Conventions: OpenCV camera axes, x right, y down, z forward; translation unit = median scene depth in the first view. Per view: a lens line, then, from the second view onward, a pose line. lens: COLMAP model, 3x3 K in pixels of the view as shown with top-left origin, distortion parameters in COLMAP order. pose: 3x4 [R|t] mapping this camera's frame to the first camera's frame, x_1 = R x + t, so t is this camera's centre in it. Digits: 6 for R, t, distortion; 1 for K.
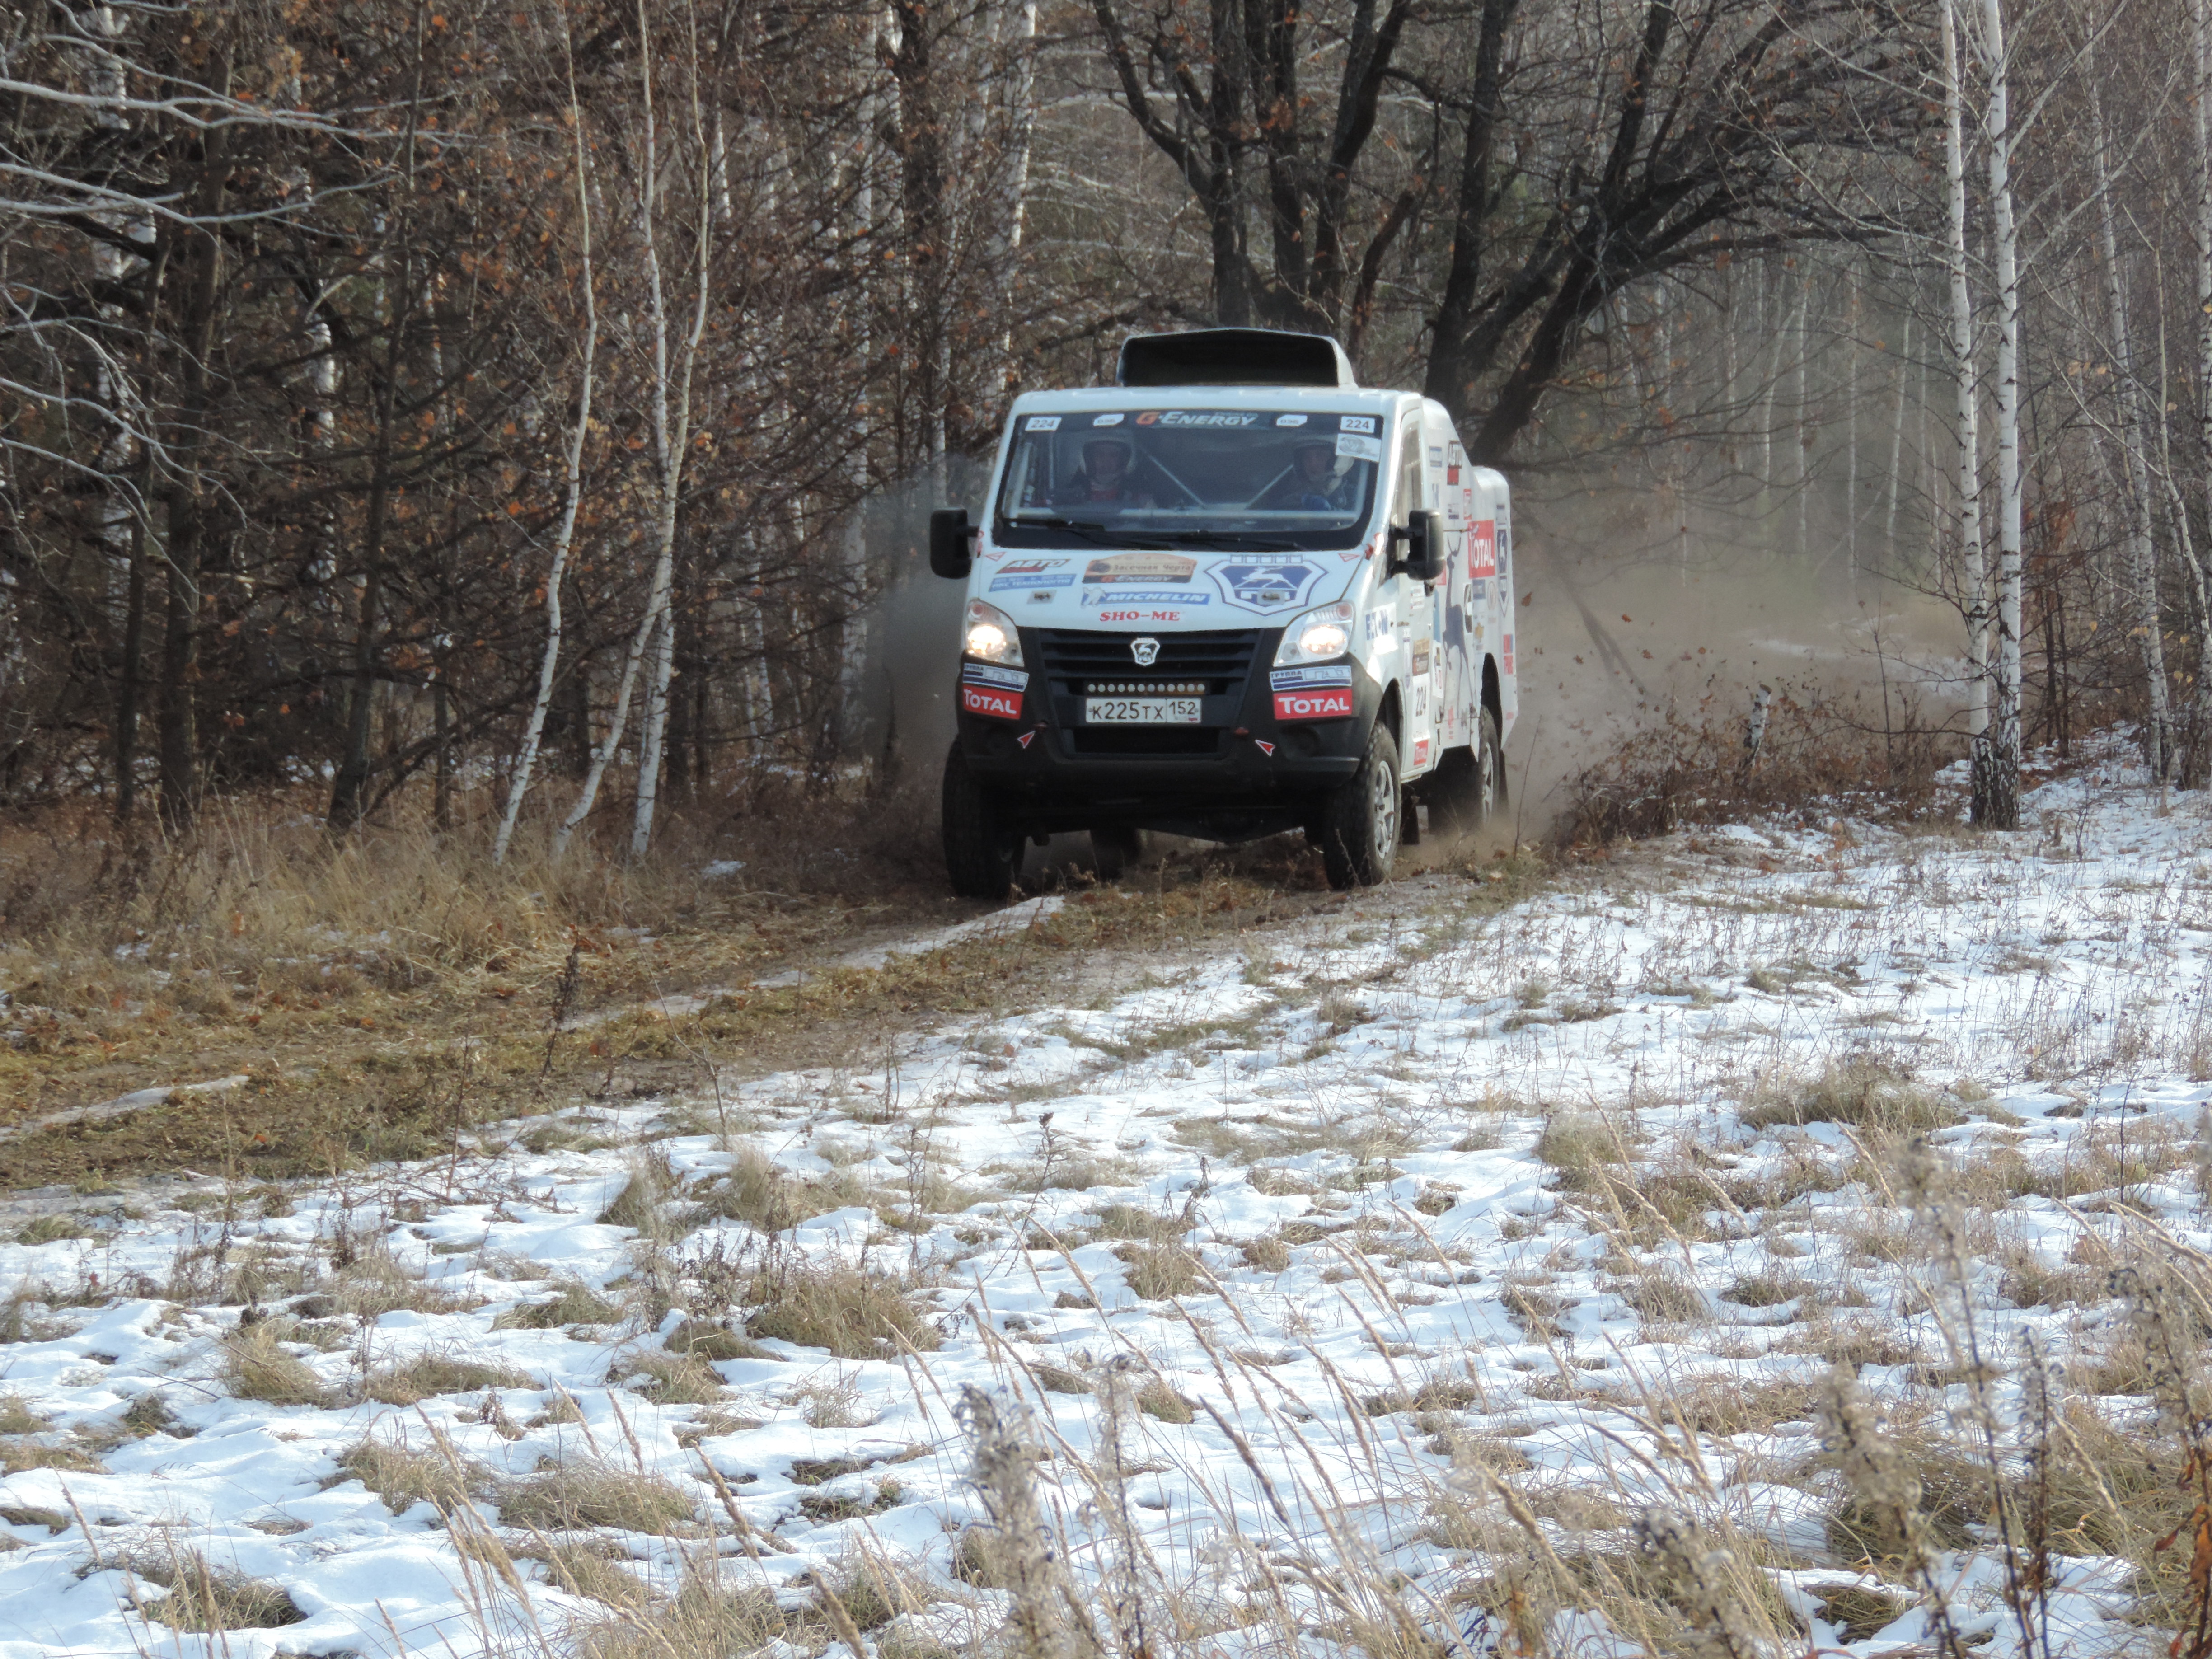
lens RADIAL K [[9973.4, 0, 1101.1], [0, 9973.4, 826.3], [0, 0, 1]] dist [0.231485, 0.000000]
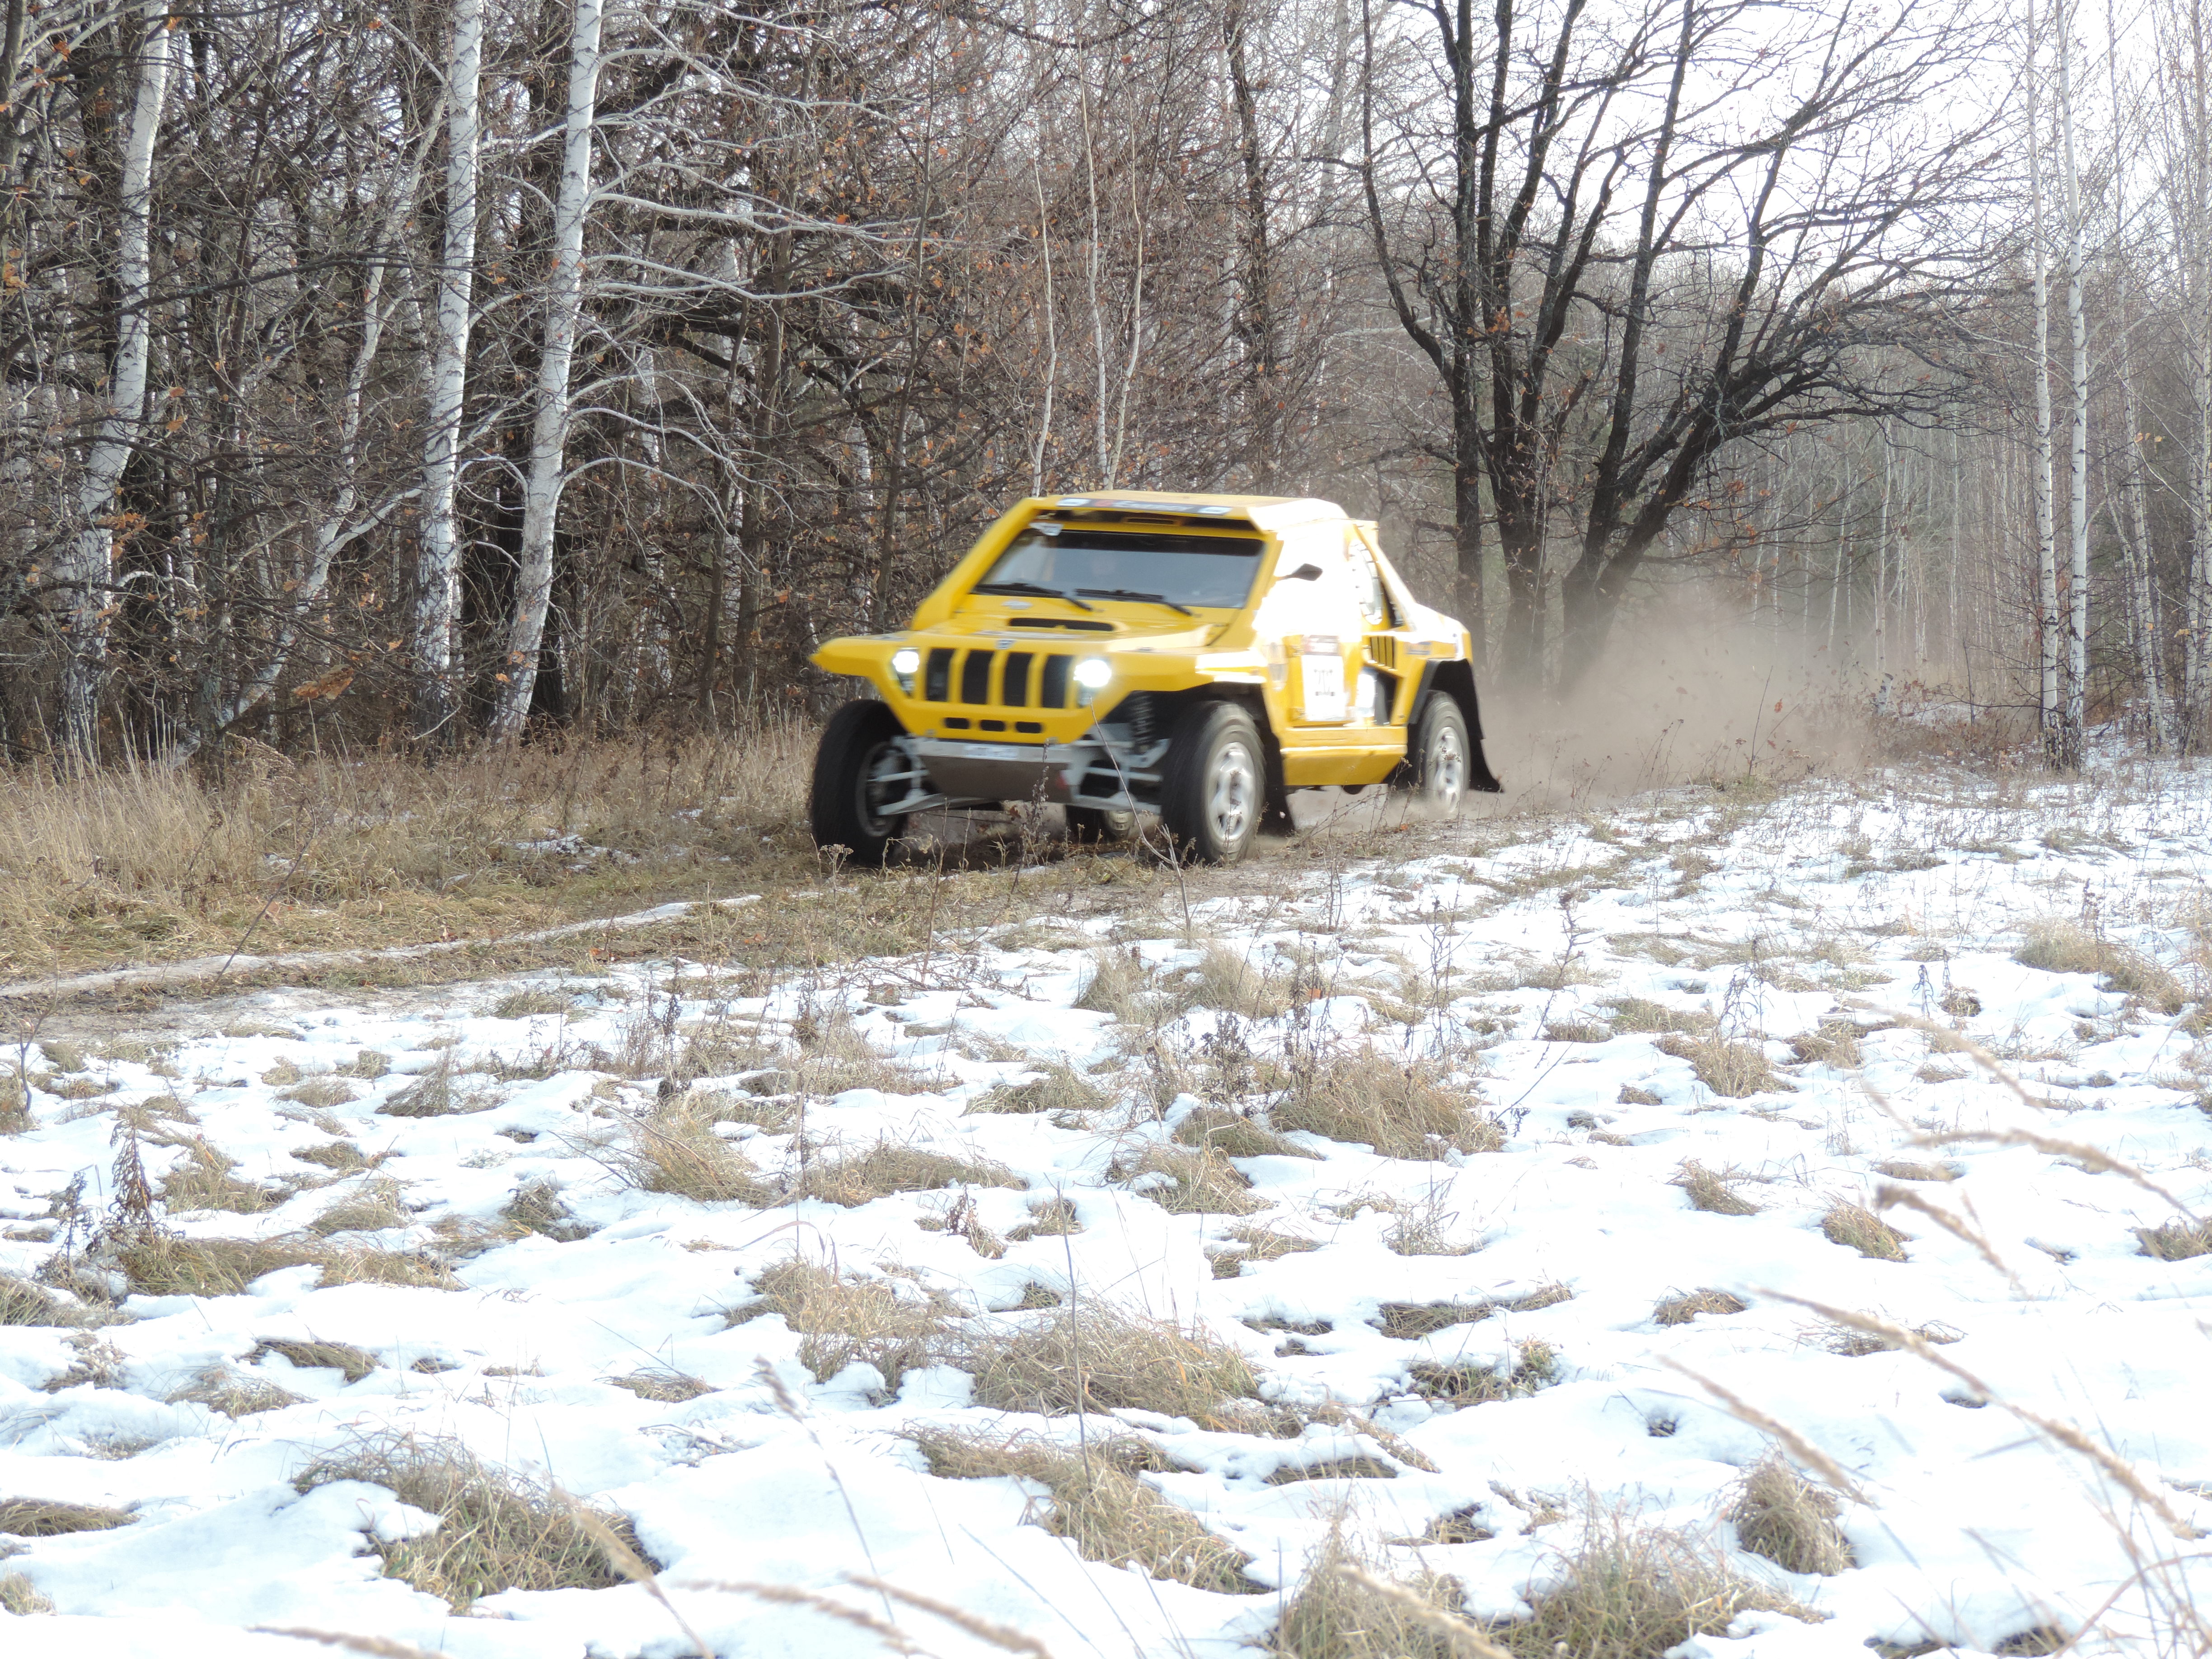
lens RADIAL K [[5723.0, 0, 1095.9], [0, 5723.0, 828.4], [0, 0, 1]] dist [0.006766, 0.000000]
pose [[0.999048, 0.021173, -0.038150, -0.023368], [-0.021226, 0.999774, -0.000992, 0.019417], [0.038120, 0.001801, 0.999272, 0.378151]]
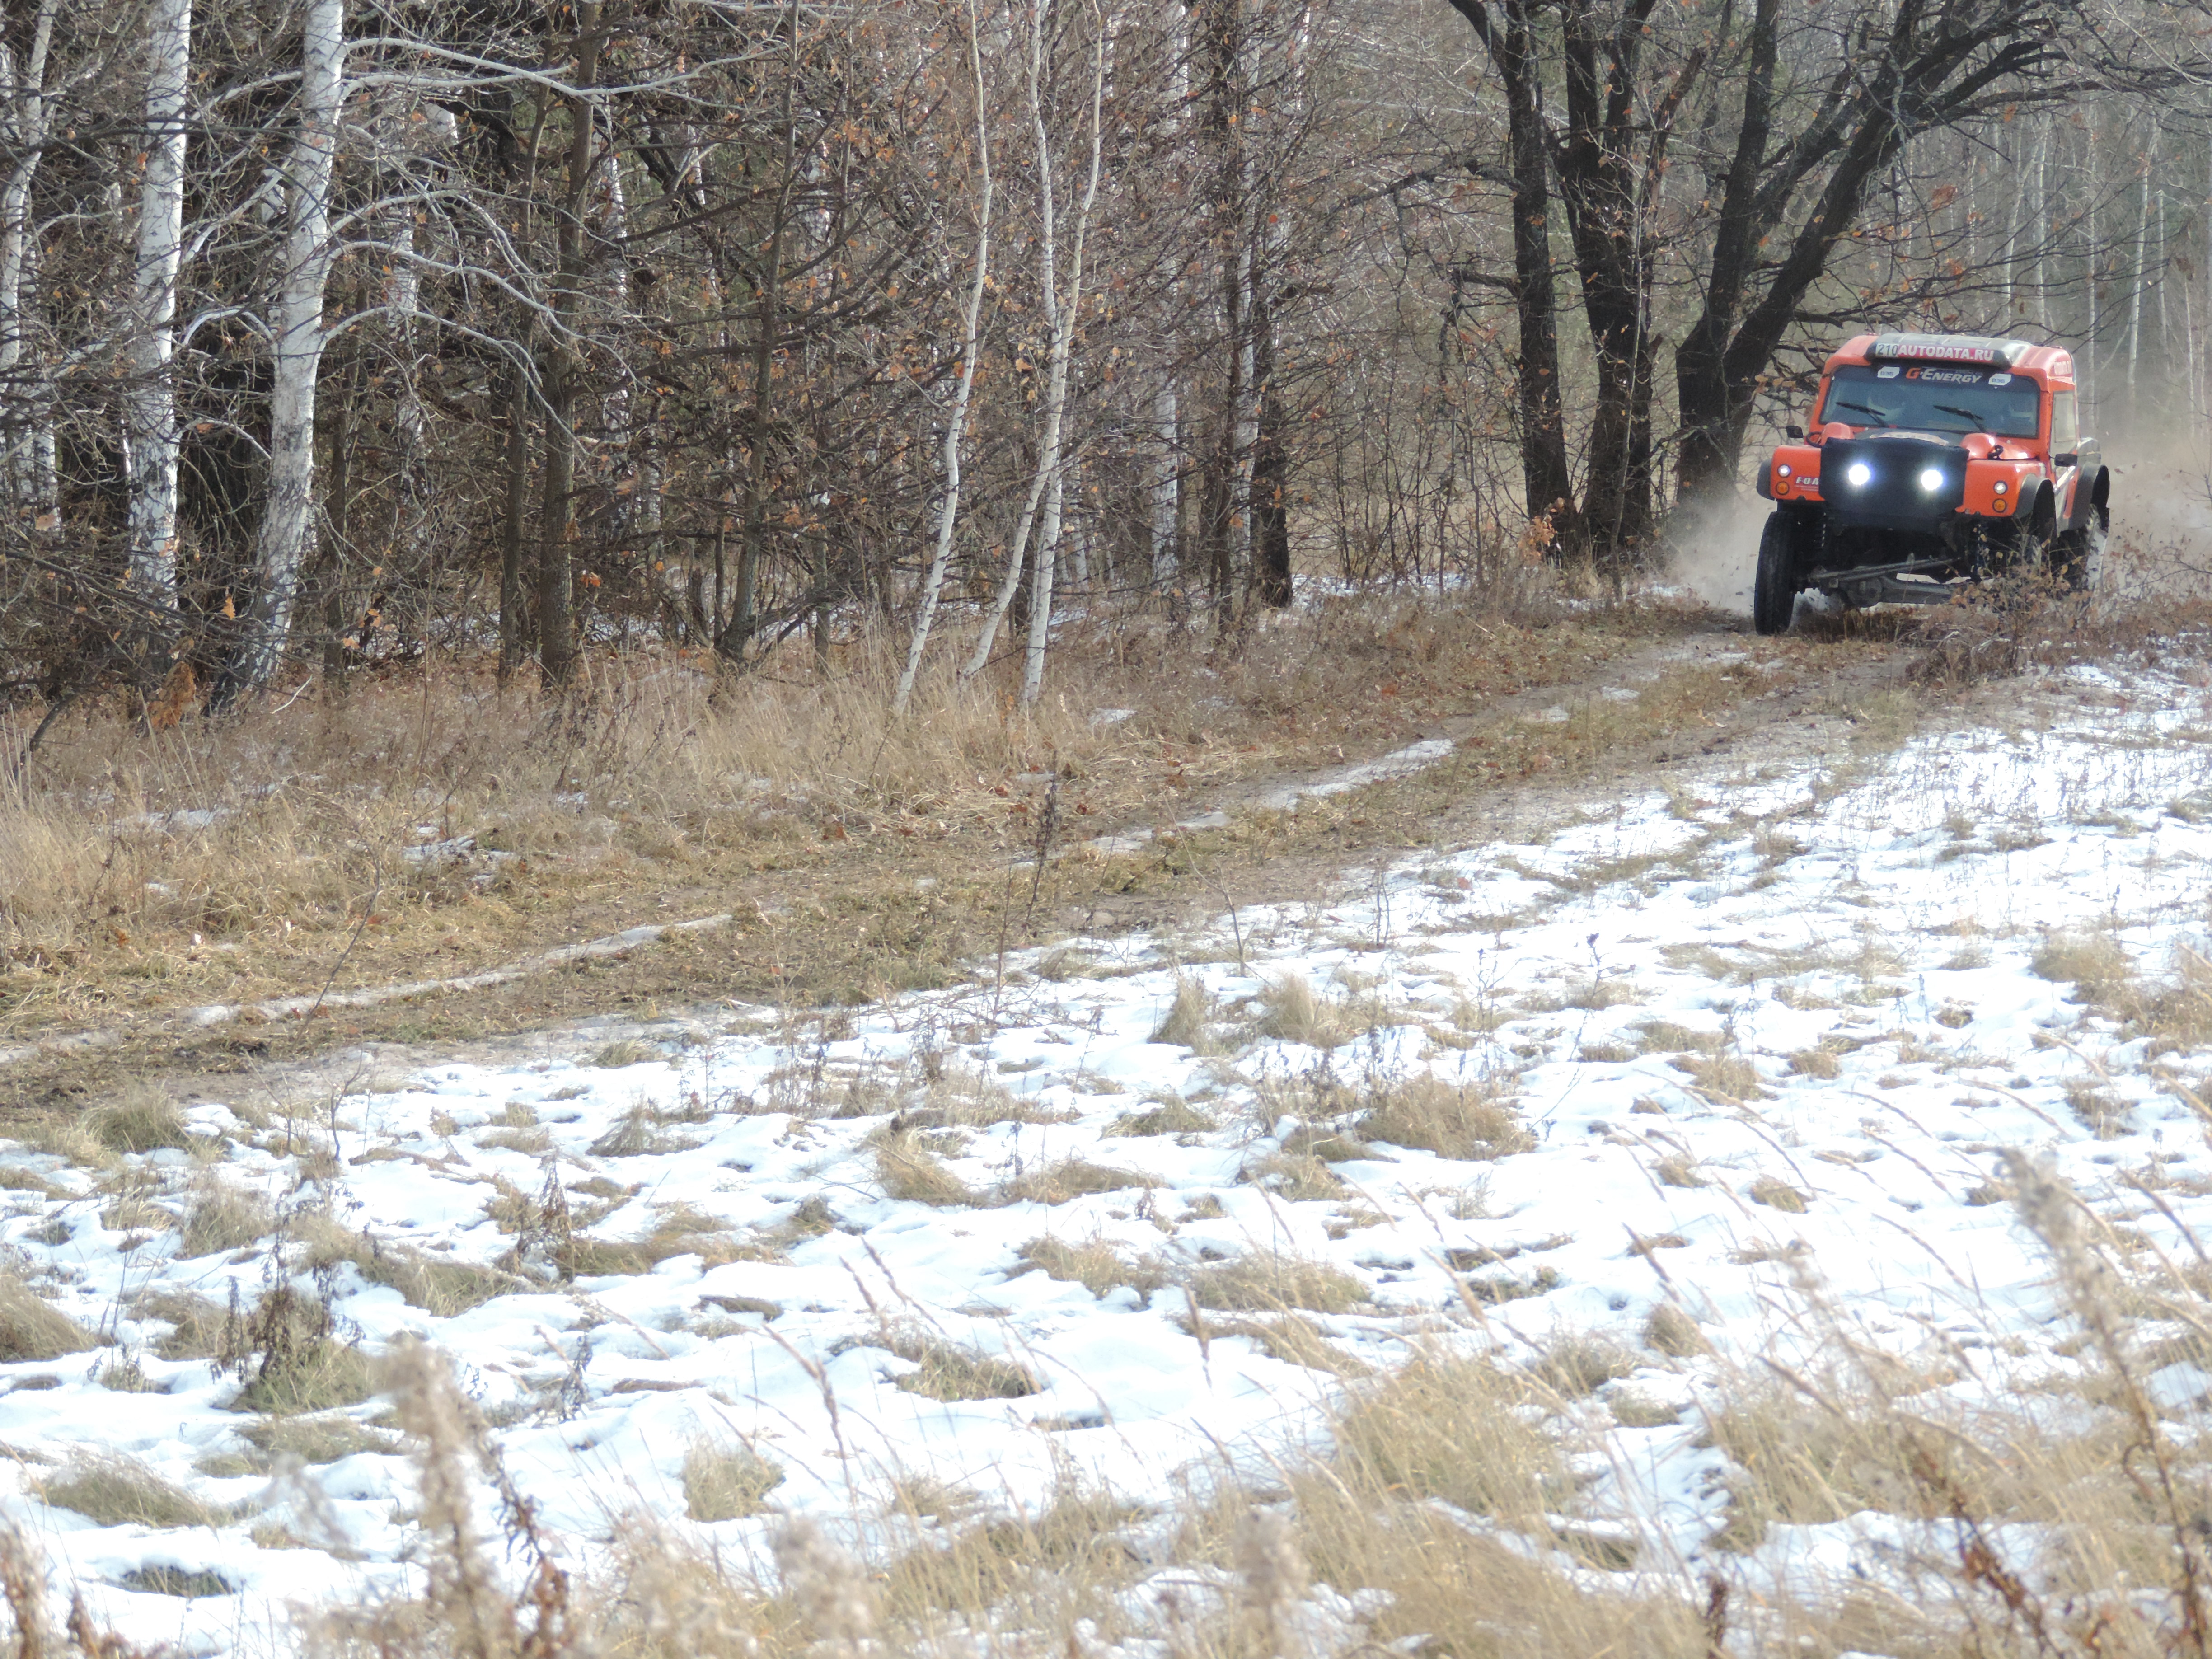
lens RADIAL K [[9973.4, 0, 1112.8], [0, 9973.4, 839.7], [0, 0, 1]] dist [0.231485, 0.000000]
pose [[0.999791, -0.008520, -0.018569, -0.029825], [0.008811, 0.999839, 0.015617, 0.001382], [0.018433, -0.015778, 0.999706, -0.049481]]
